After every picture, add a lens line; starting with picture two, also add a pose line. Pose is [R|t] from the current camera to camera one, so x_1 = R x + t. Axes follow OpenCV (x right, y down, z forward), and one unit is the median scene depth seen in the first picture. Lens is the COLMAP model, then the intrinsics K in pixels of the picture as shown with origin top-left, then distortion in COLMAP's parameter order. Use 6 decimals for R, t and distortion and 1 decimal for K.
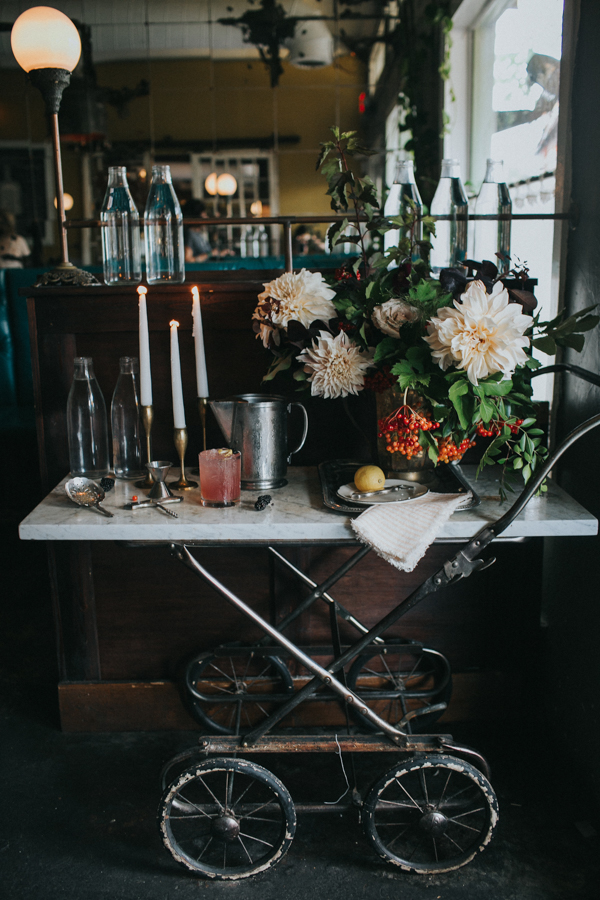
lens RADIAL K [[917.3, 0, 305.2], [0, 917.3, 447.5], [0, 0, 1]] dist [-0.091254, 0.142577]
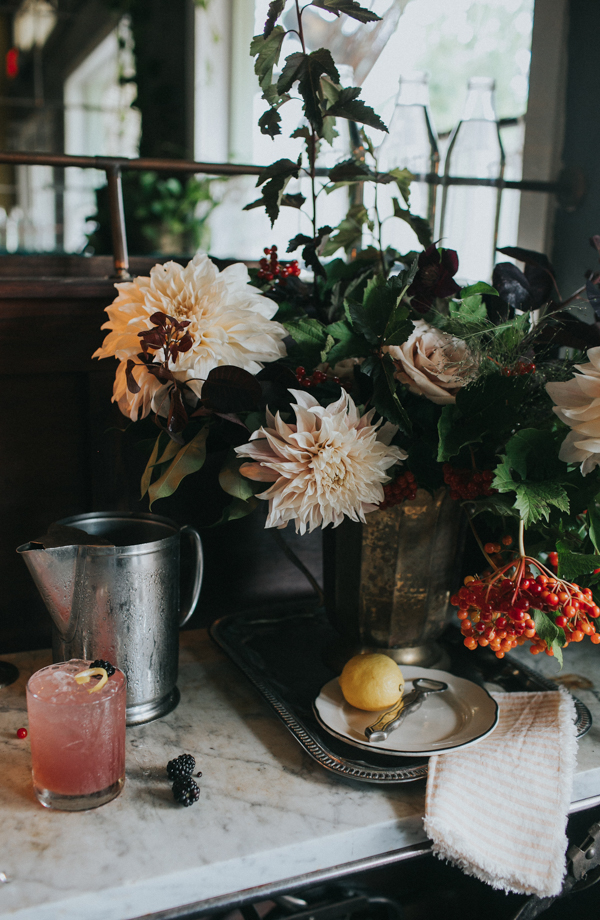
lens RADIAL K [[908.6, 0, 297.1], [0, 908.6, 479.1], [0, 0, 1]] dist [-0.026329, -0.003037]
pose [[0.918415, -0.056518, 0.391560, -0.154375], [0.045706, 0.998274, 0.036887, -0.095583], [-0.392969, -0.015981, 0.919413, 0.557052]]
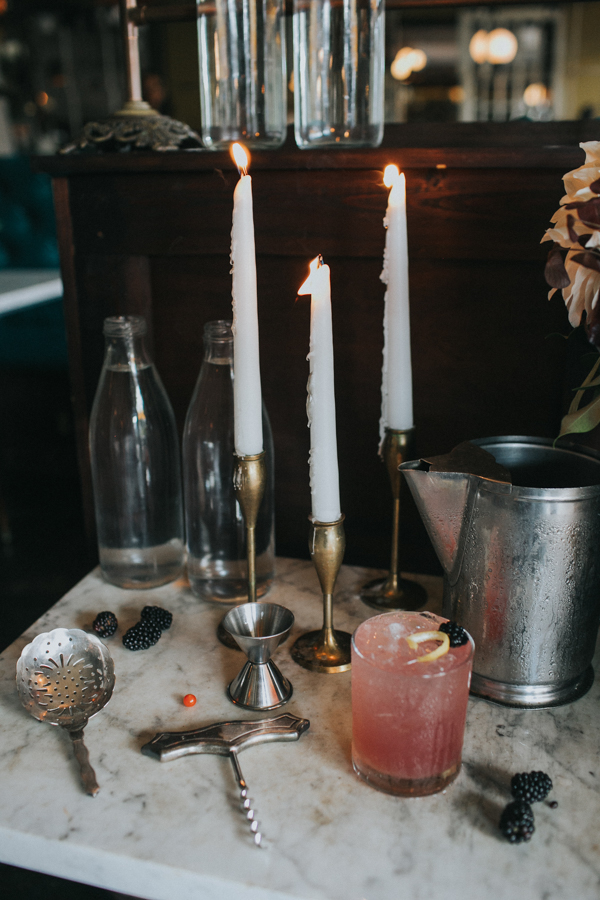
lens RADIAL K [[874.0, 0, 300.0], [0, 874.0, 450.0], [0, 0, 1]] dist [-0.061421, 0.023884]
pose [[0.956527, 0.096670, -0.275158, -0.048981], [-0.063226, 0.989765, 0.127938, -0.100977], [0.284710, -0.104979, 0.952848, 0.664480]]
